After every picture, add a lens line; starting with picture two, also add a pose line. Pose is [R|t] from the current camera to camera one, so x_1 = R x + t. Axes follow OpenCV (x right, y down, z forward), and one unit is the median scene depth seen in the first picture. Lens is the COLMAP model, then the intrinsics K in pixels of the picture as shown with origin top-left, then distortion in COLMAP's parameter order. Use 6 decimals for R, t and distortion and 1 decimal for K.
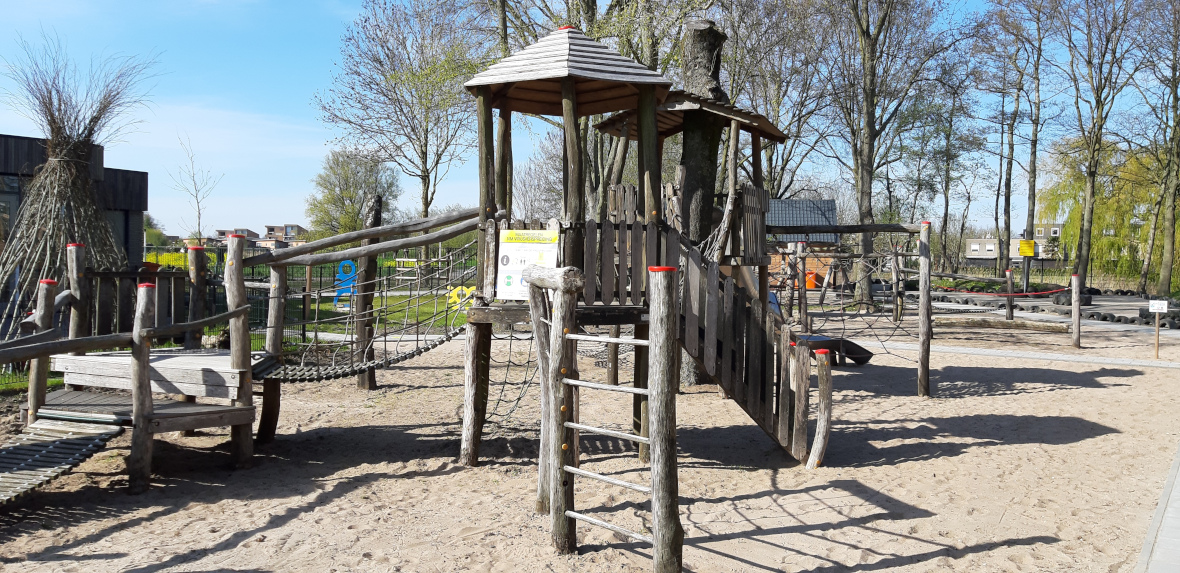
lens RADIAL K [[942.4, 0, 590.0], [0, 942.4, 286.5], [0, 0, 1]] dist [0.003289, 0.000651]
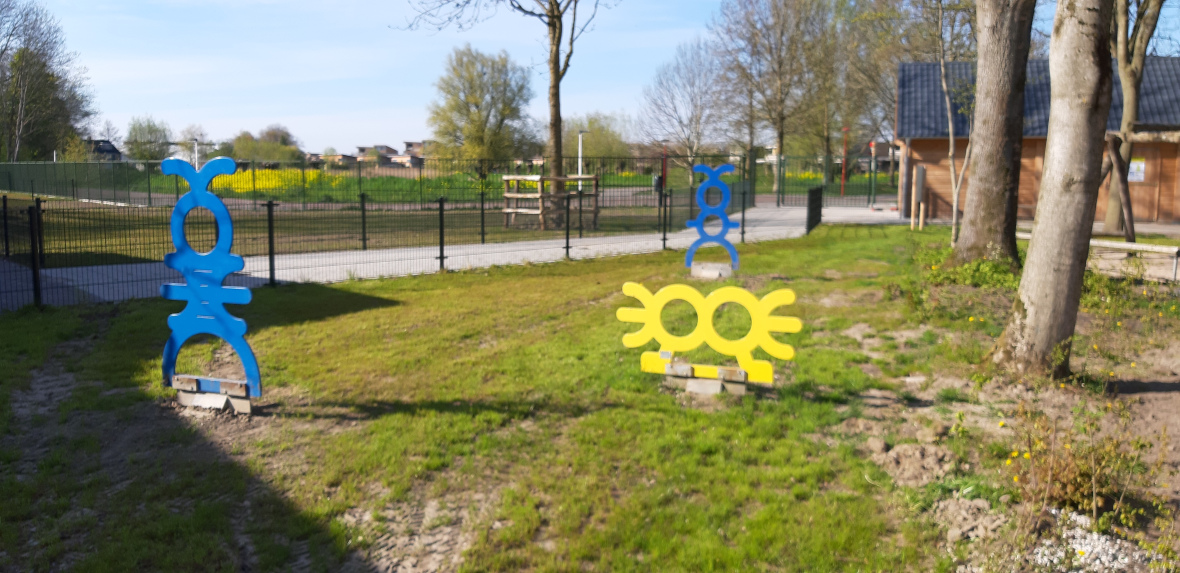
lens RADIAL K [[942.4, 0, 590.0], [0, 942.4, 286.5], [0, 0, 1]] dist [0.003289, 0.000651]
pose [[0.989500, 0.008255, -0.144294, -0.023430], [0.004817, 0.995929, 0.090013, -0.004083], [0.144449, -0.089763, 0.985432, 0.142266]]
